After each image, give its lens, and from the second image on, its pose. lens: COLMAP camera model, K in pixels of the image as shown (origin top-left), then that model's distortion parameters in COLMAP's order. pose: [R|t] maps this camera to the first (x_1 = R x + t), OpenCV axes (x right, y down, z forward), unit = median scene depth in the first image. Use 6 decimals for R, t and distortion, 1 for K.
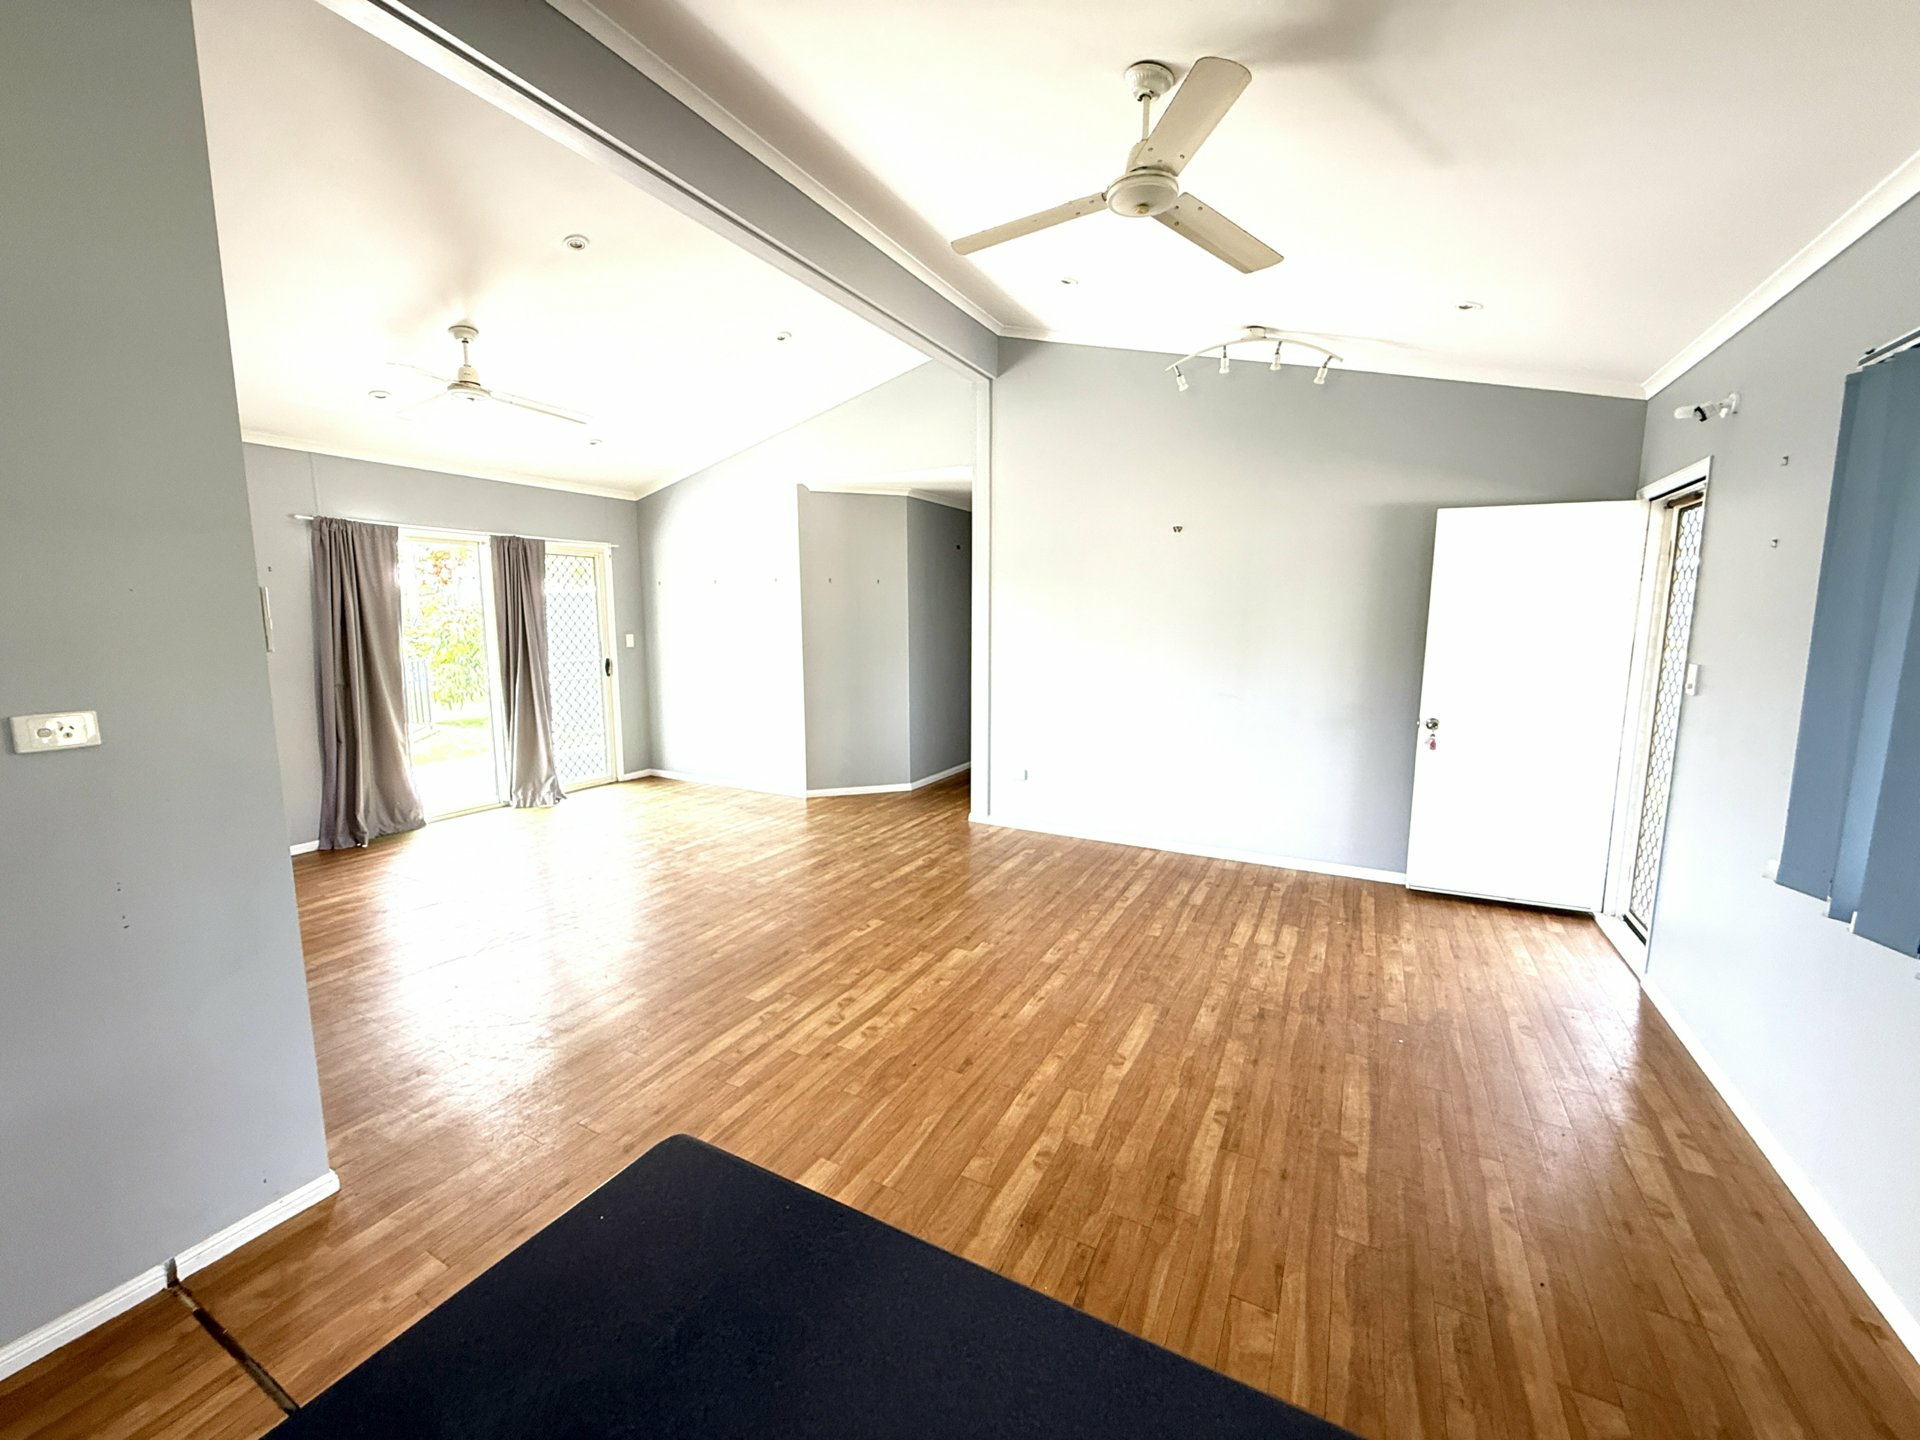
lens RADIAL K [[767.0, 0, 950.3], [0, 767.0, 719.8], [0, 0, 1]] dist [-0.005411, 0.002243]
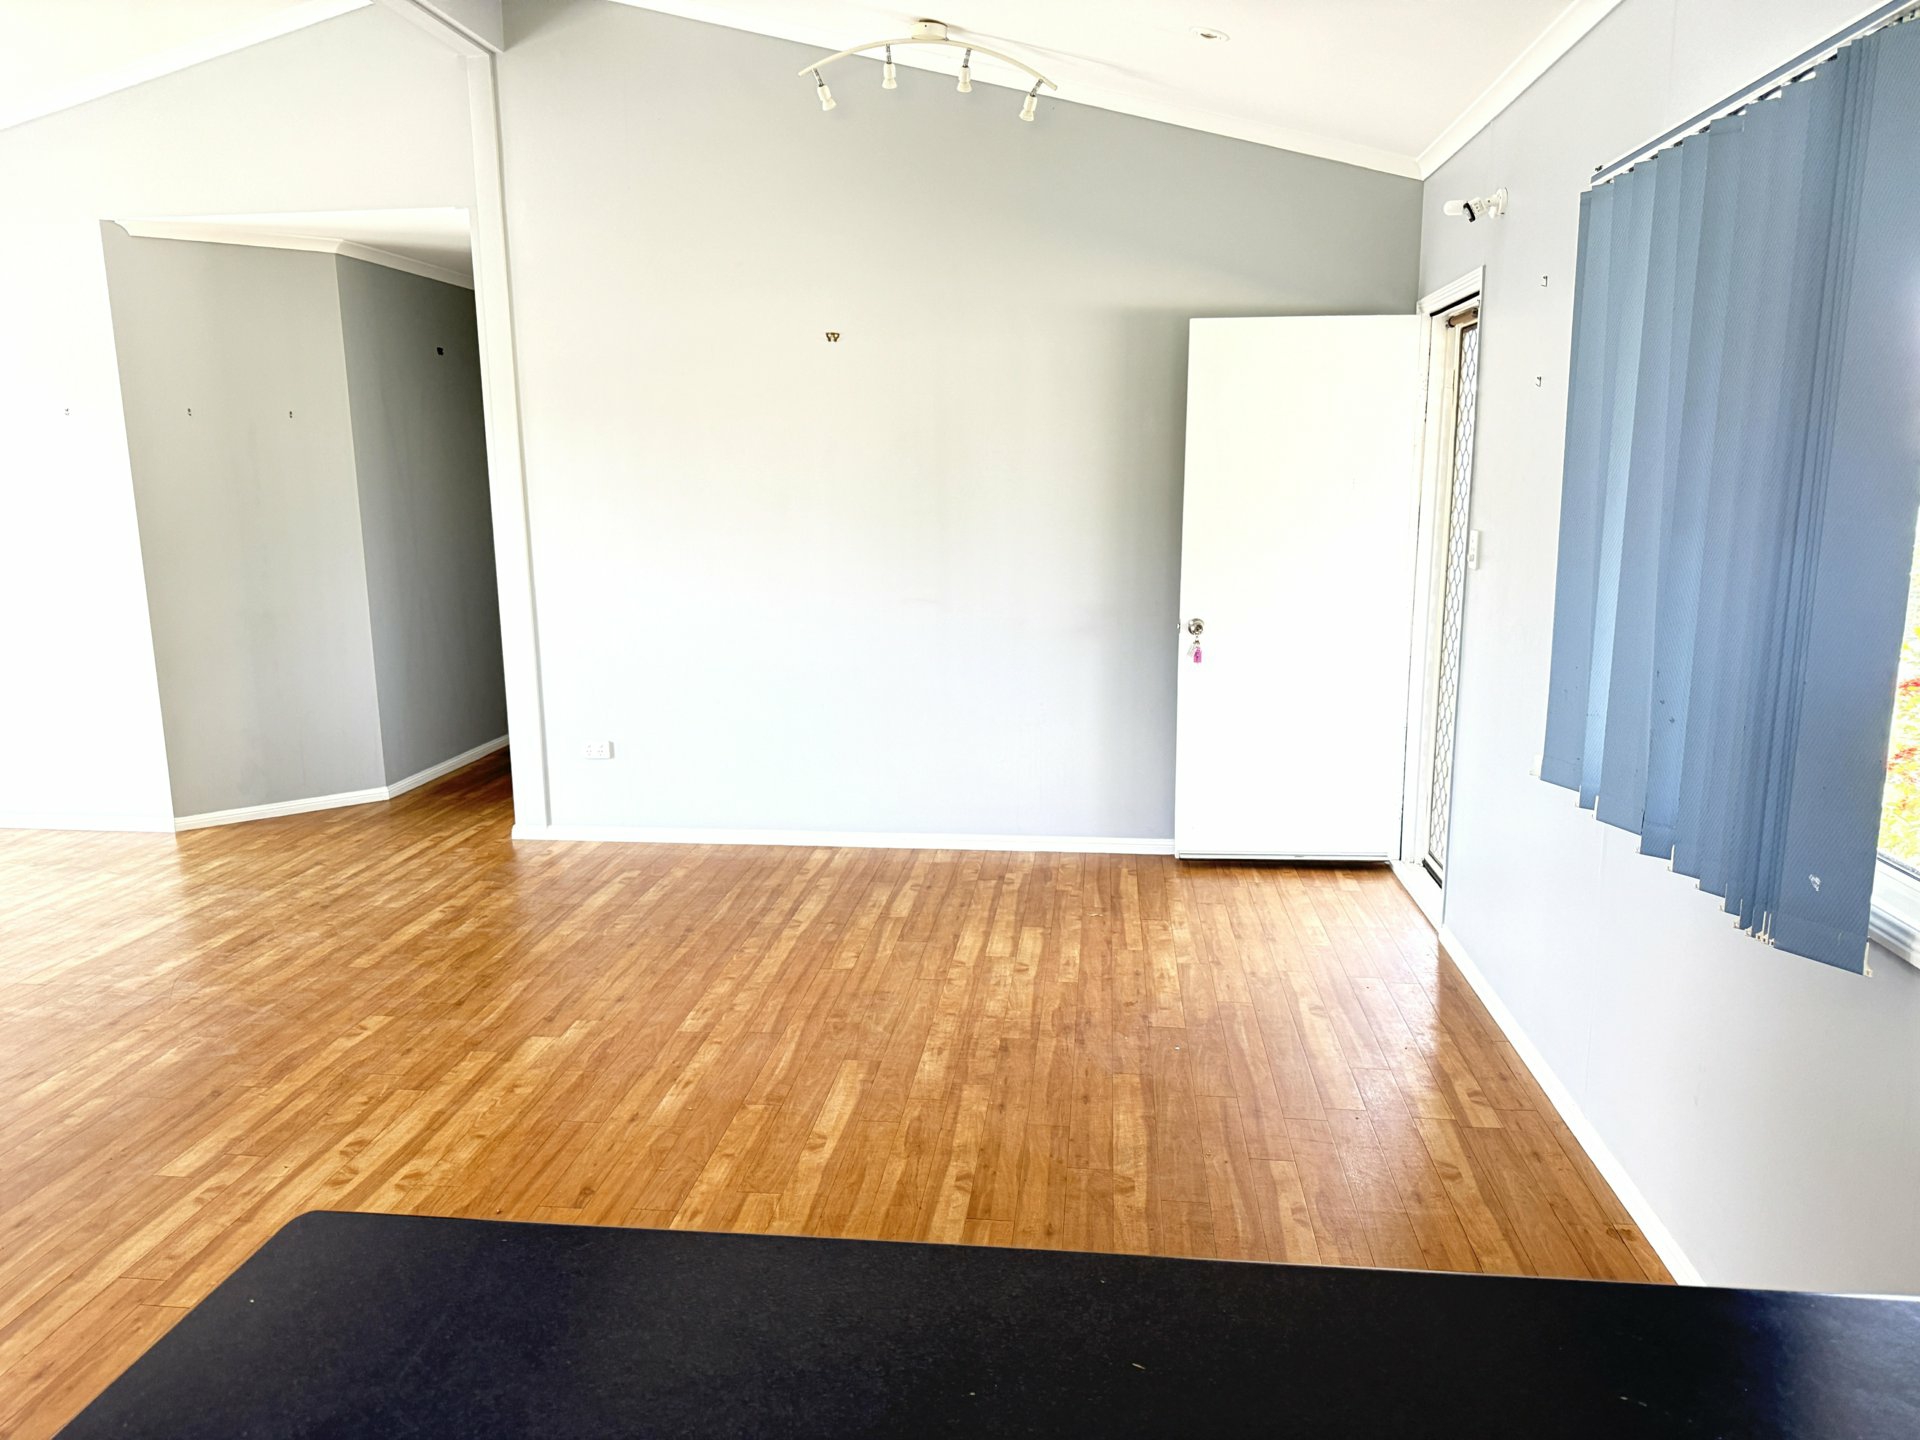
lens RADIAL K [[1356.3, 0, 946.6], [0, 1356.3, 739.6], [0, 0, 1]] dist [0.044342, -0.020410]
pose [[0.928854, -0.080948, 0.361494, -0.060717], [0.059791, 0.995799, 0.069353, 0.010405], [-0.365589, -0.042805, 0.929792, -0.111130]]
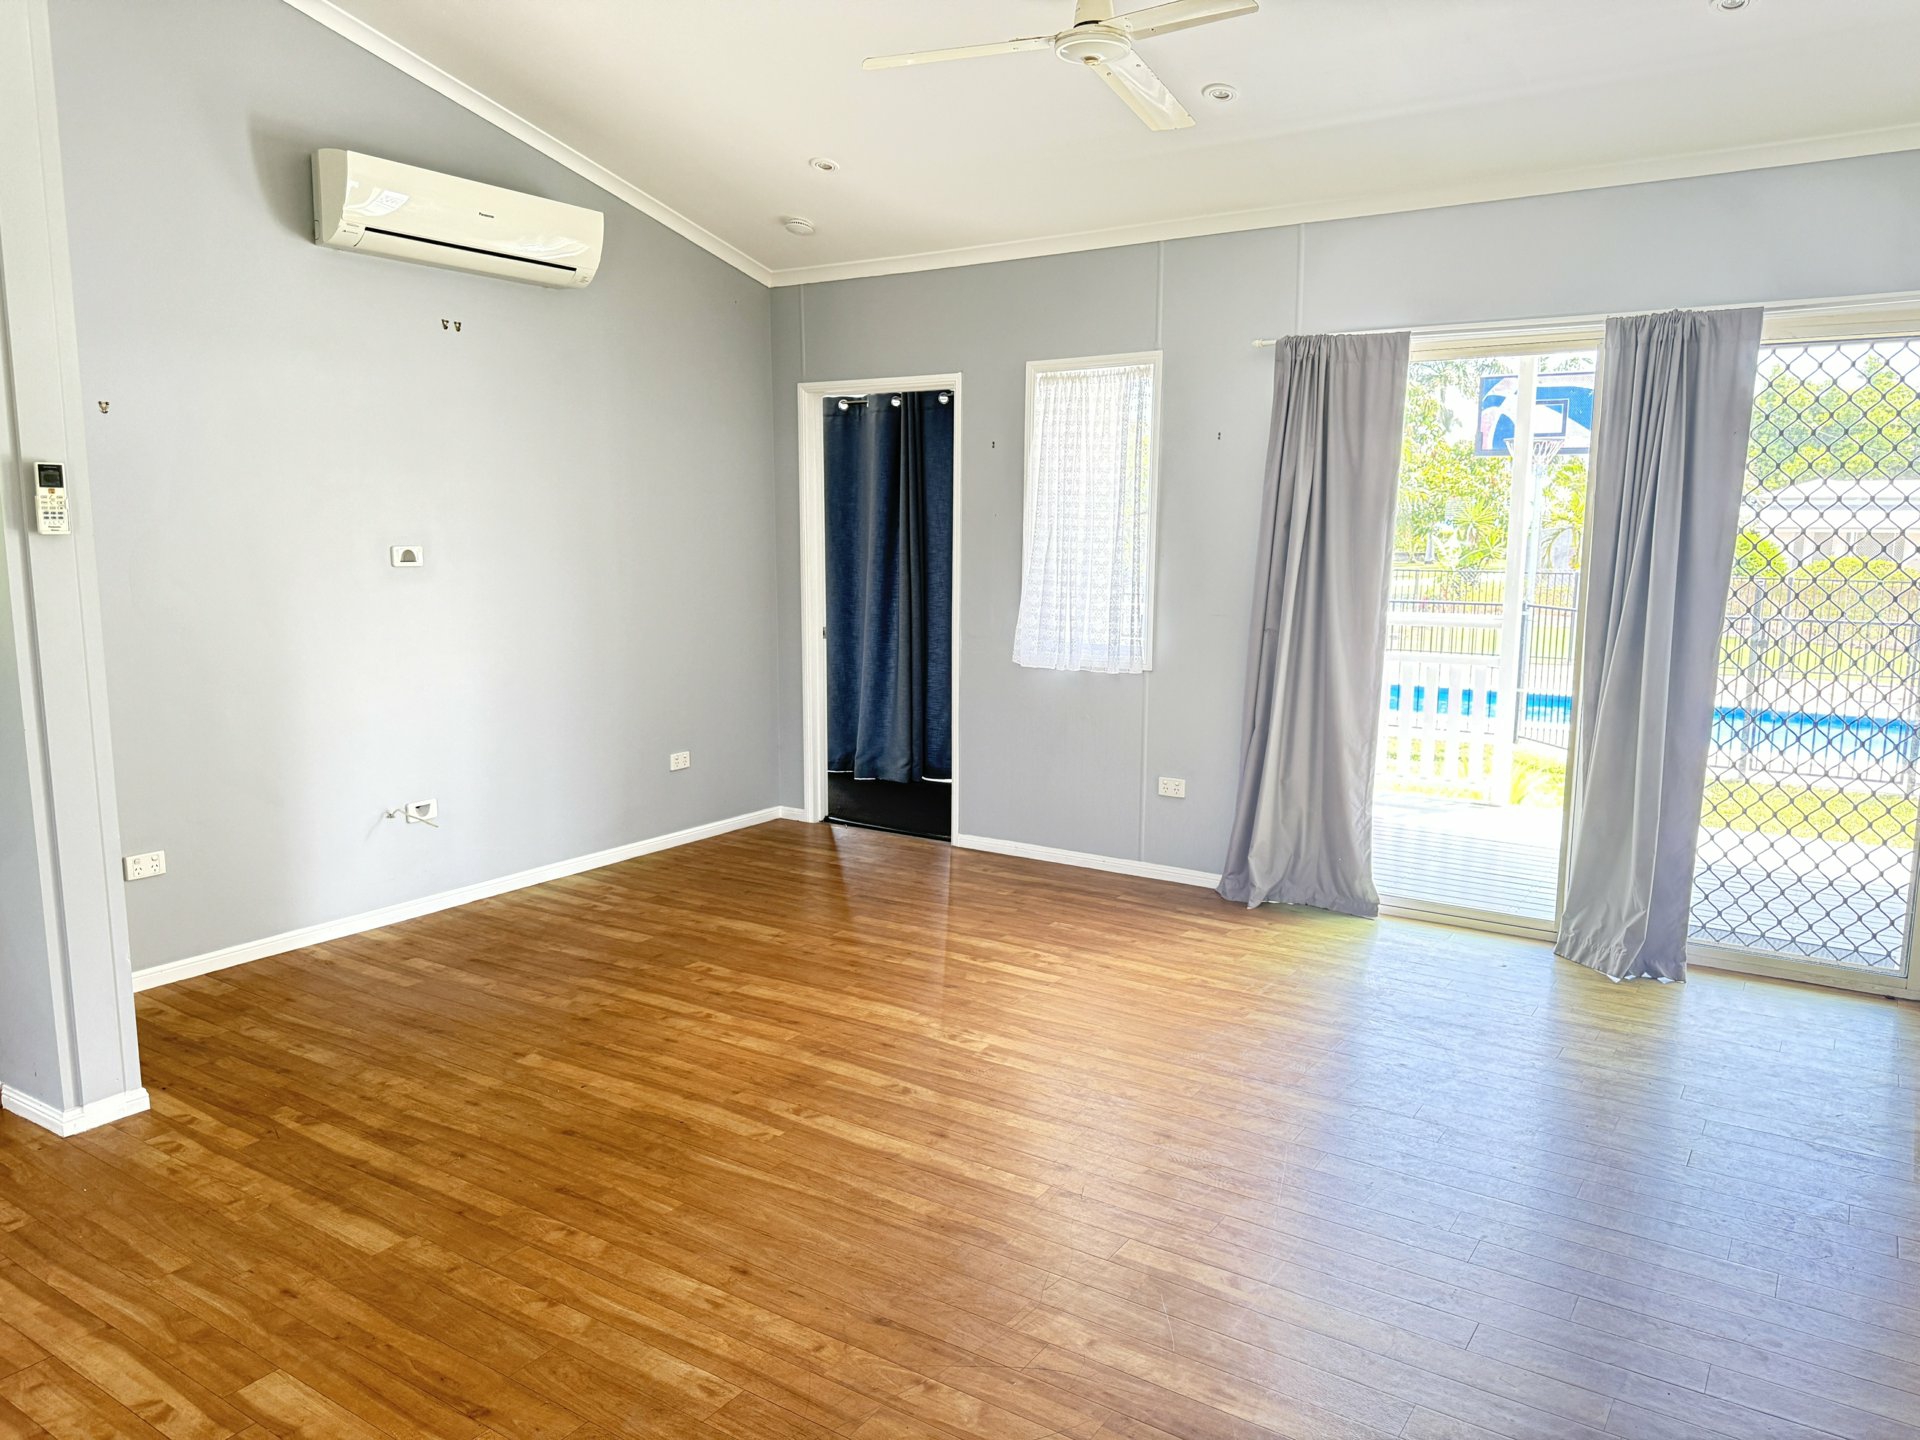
lens RADIAL K [[1356.3, 0, 956.0], [0, 1356.3, 719.6], [0, 0, 1]] dist [0.044342, -0.020410]
pose [[-0.098208, 0.162045, -0.981884, 0.365940], [-0.136832, 0.975084, 0.174609, -0.176611], [0.985714, 0.151501, -0.073588, 1.203953]]
